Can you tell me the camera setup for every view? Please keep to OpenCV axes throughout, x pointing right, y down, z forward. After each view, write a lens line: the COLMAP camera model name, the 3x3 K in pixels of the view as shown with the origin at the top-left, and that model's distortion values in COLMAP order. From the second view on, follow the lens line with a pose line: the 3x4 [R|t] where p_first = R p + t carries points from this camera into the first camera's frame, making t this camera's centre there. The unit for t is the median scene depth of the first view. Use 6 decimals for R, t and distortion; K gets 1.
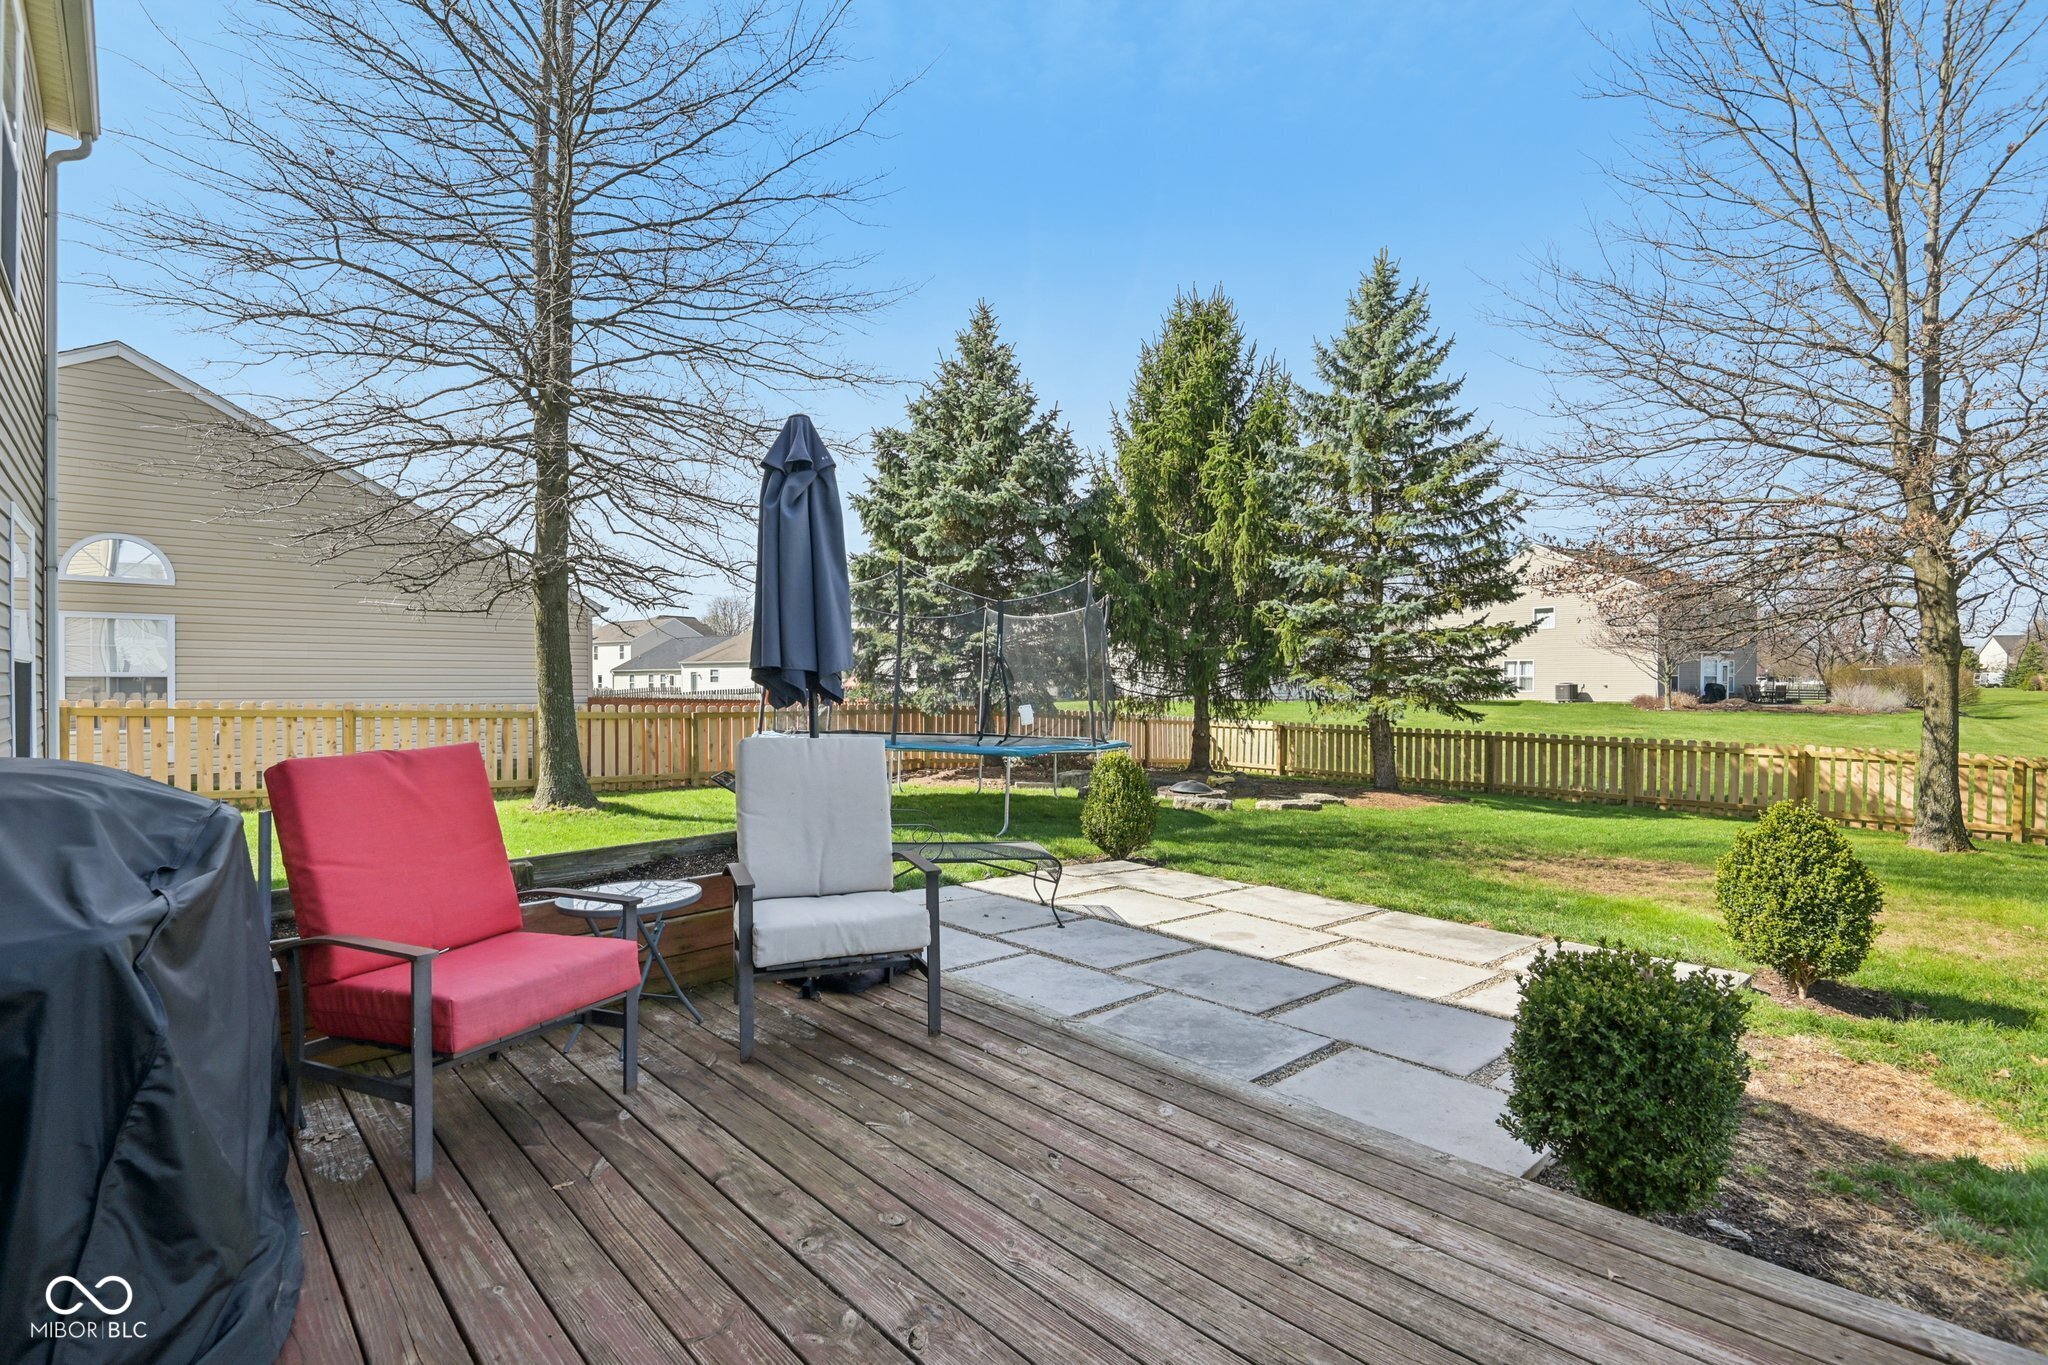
lens RADIAL K [[955.5, 0, 1015.0], [0, 955.5, 692.5], [0, 0, 1]] dist [-0.013013, -0.001904]
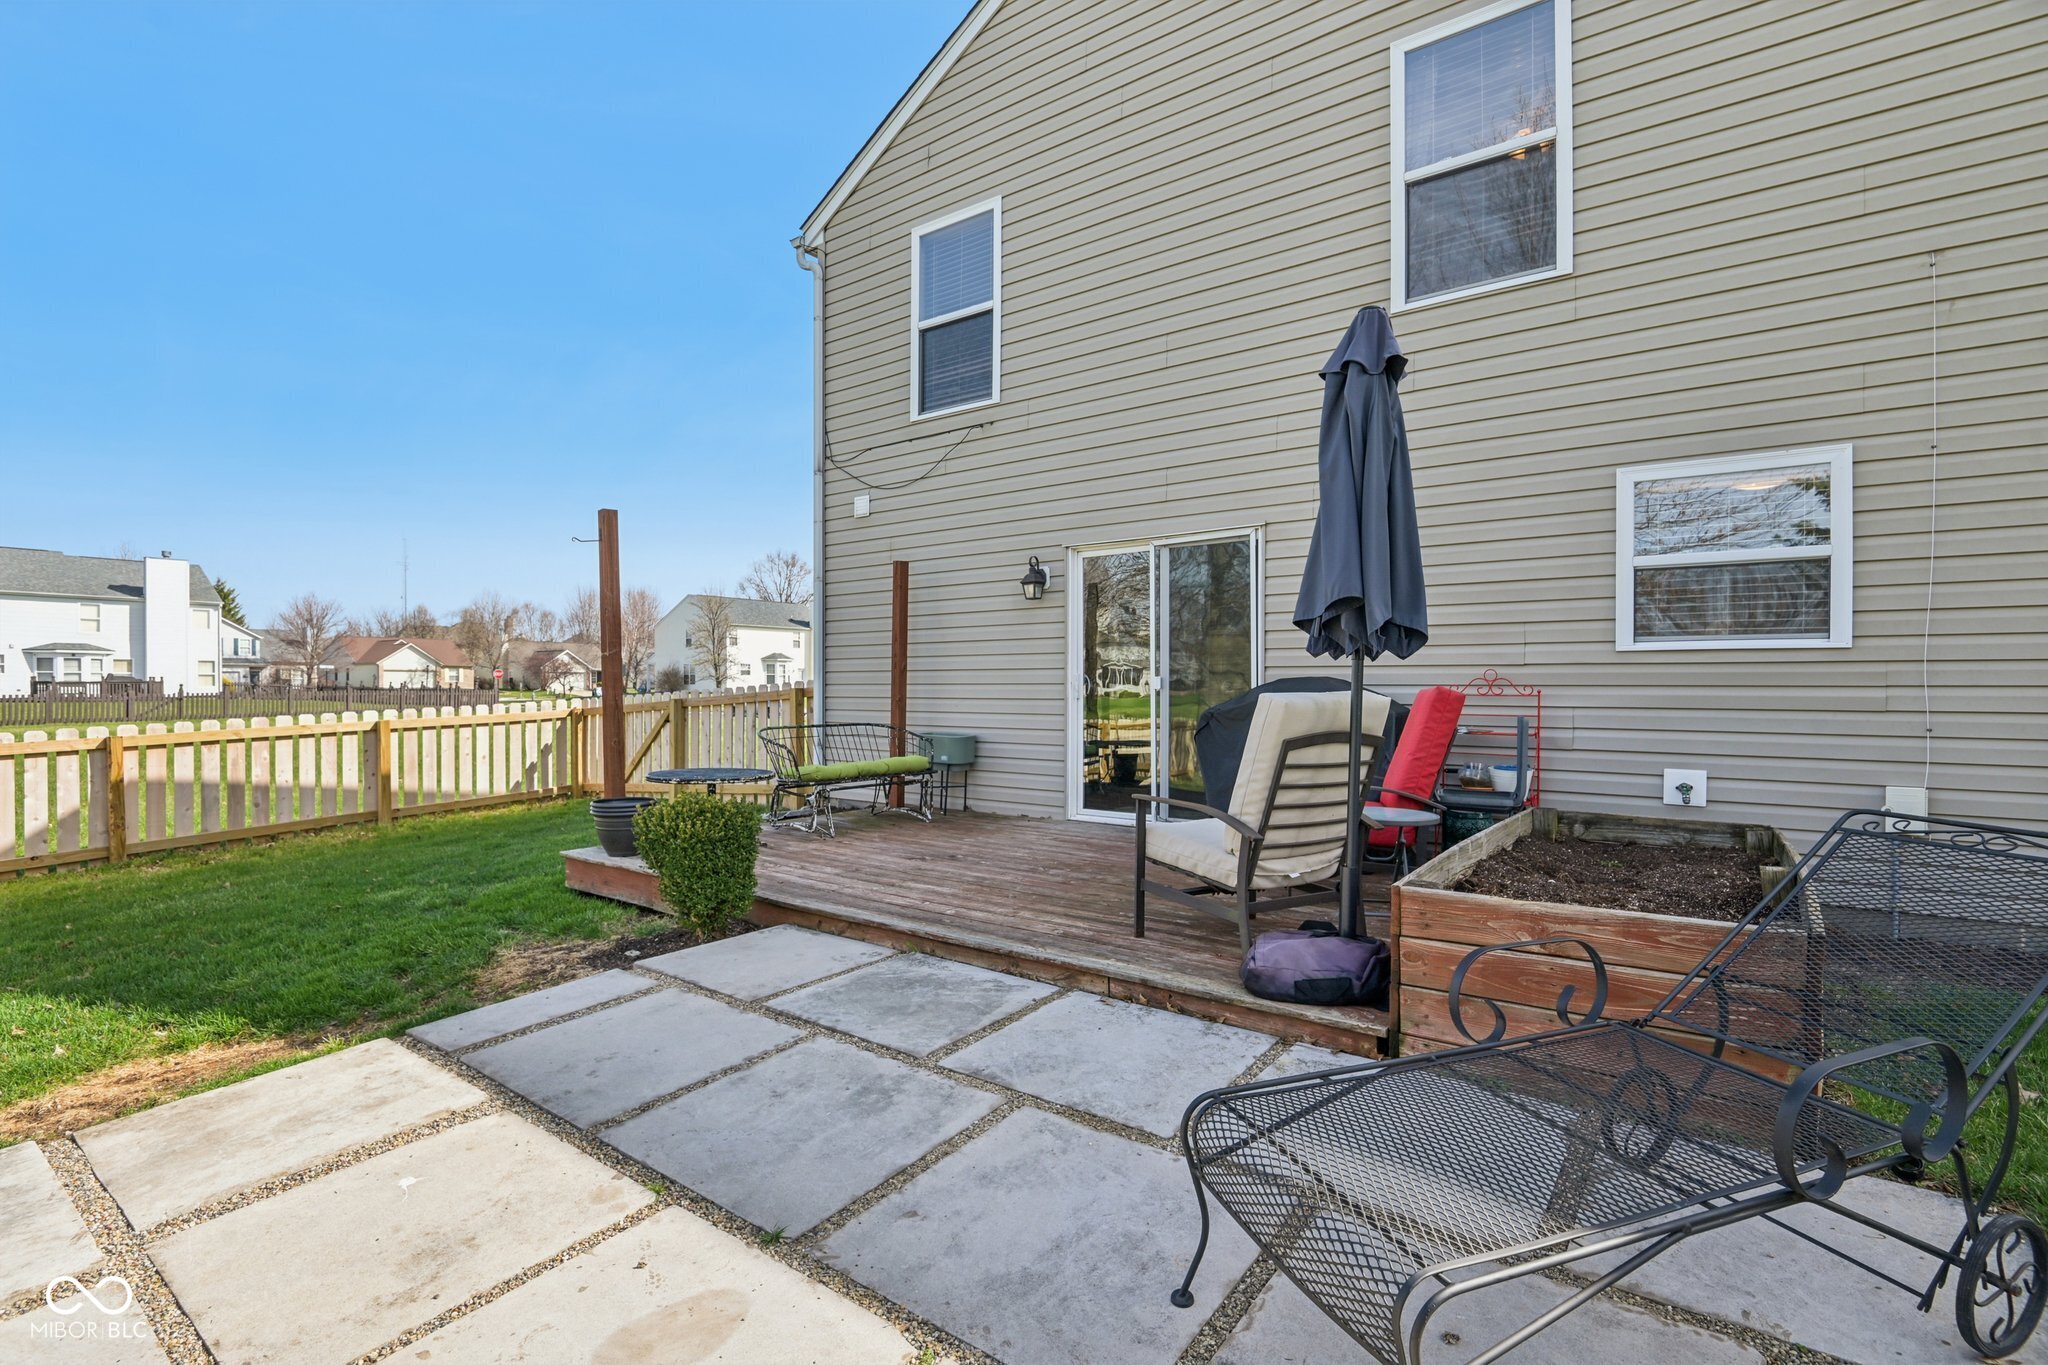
lens RADIAL K [[955.5, 0, 1025.6], [0, 955.5, 682.8], [0, 0, 1]] dist [-0.013013, -0.001904]
pose [[-0.984797, 0.004657, -0.173644, 0.206993], [0.002395, 0.999909, 0.013239, 0.023640], [0.173690, 0.012622, -0.984720, 1.717597]]
